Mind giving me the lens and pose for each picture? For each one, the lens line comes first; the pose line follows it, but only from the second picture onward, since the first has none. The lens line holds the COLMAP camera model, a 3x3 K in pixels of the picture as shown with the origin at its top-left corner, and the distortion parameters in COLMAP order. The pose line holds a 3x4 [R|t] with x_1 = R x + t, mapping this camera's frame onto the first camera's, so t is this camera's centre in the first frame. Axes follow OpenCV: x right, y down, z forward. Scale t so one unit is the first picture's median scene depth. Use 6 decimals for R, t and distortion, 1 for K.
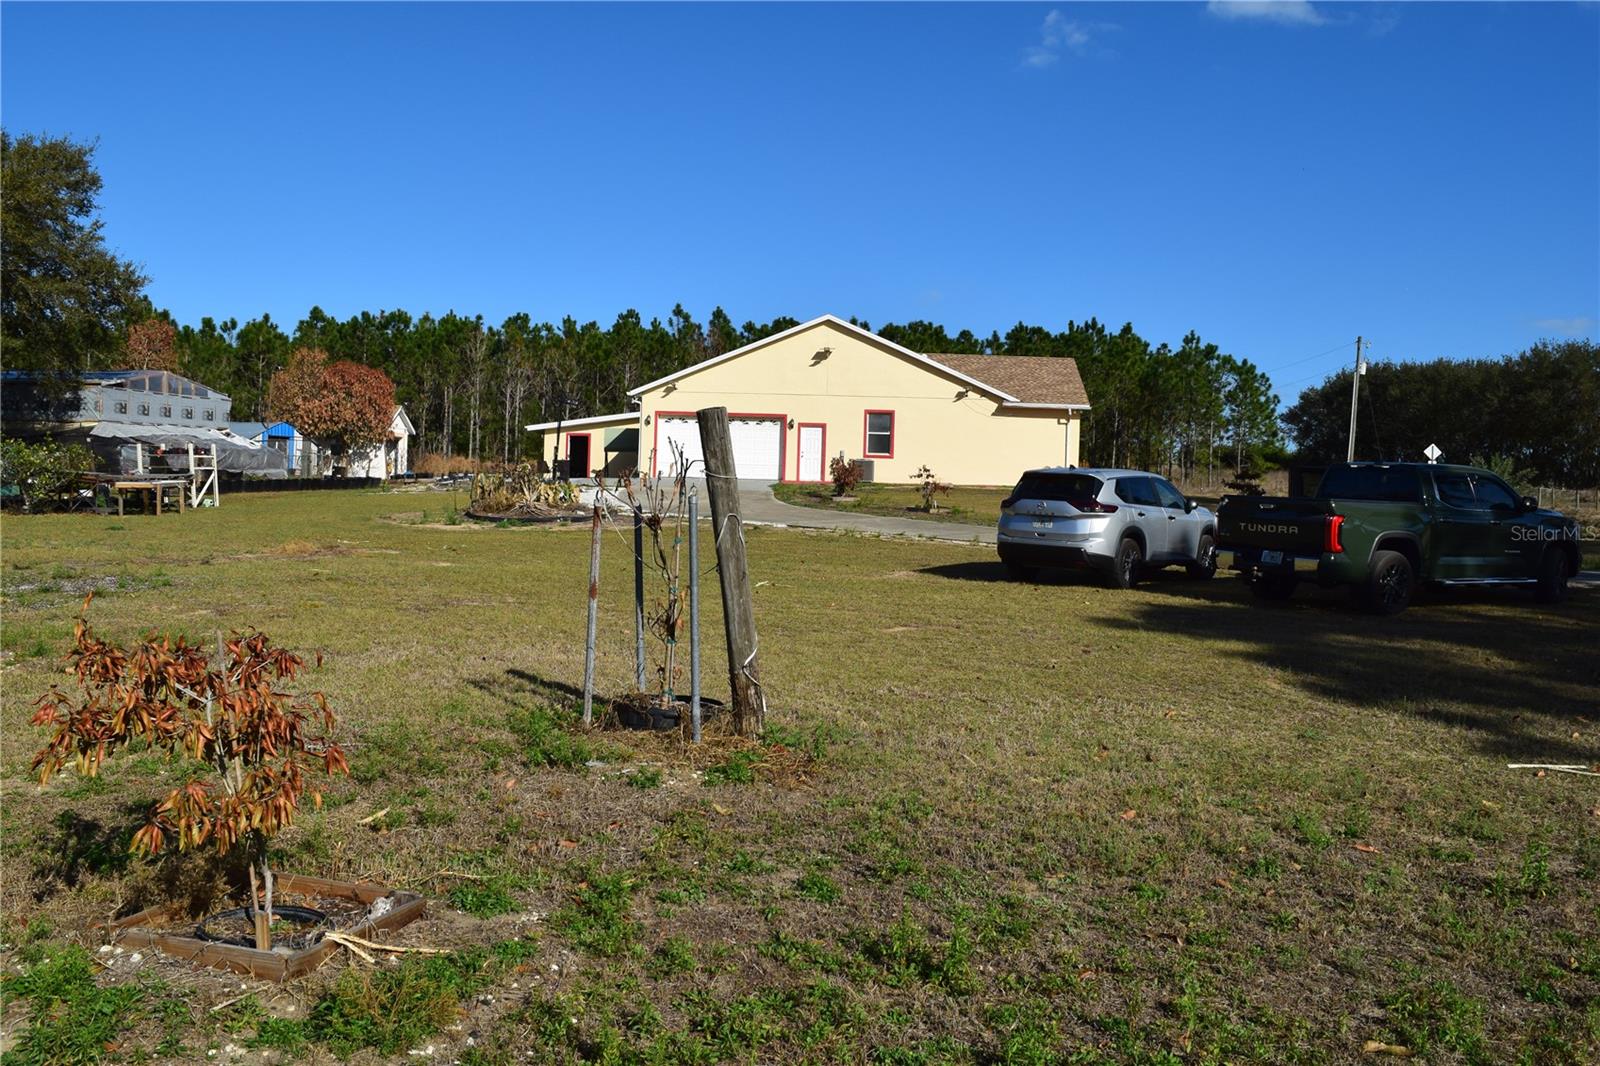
lens RADIAL K [[1249.0, 0, 804.5], [0, 1249.0, 534.5], [0, 0, 1]] dist [-0.101257, 0.026301]
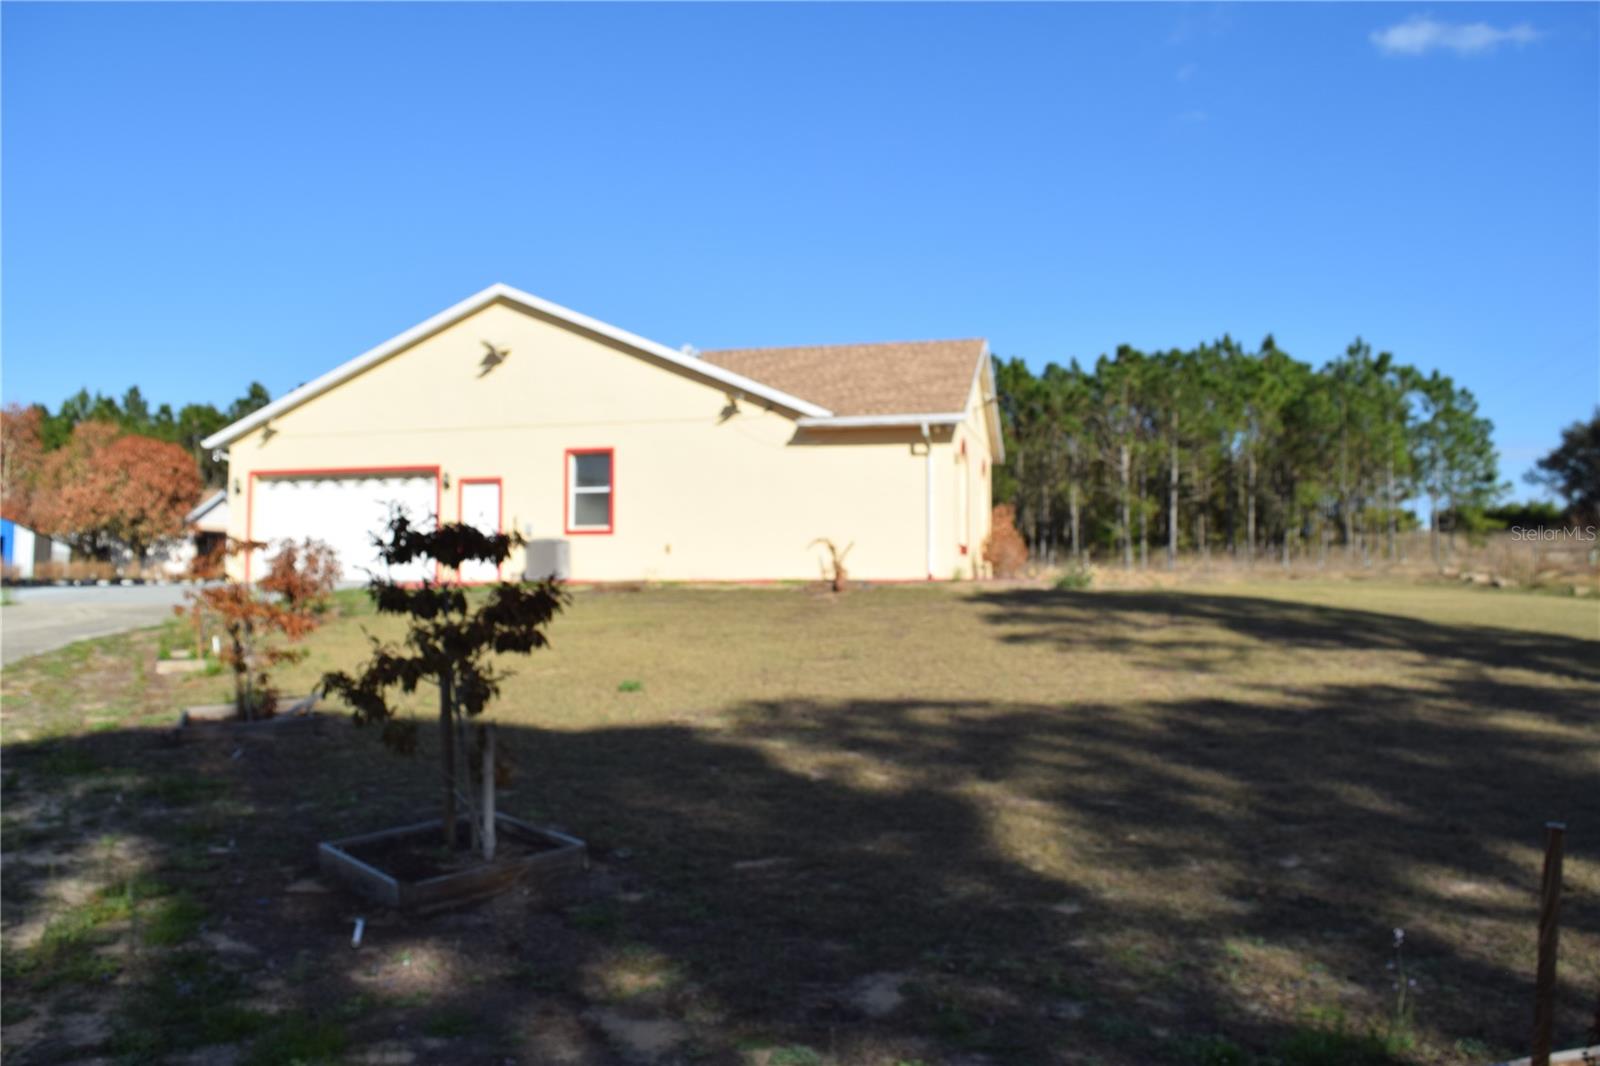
lens RADIAL K [[1228.2, 0, 810.1], [0, 1228.2, 533.5], [0, 0, 1]] dist [-0.094038, 0.015194]
pose [[0.977391, -0.038084, -0.207983, 0.333541], [0.023355, 0.997071, -0.072824, -0.025450], [0.210148, 0.066320, 0.975418, 0.620414]]
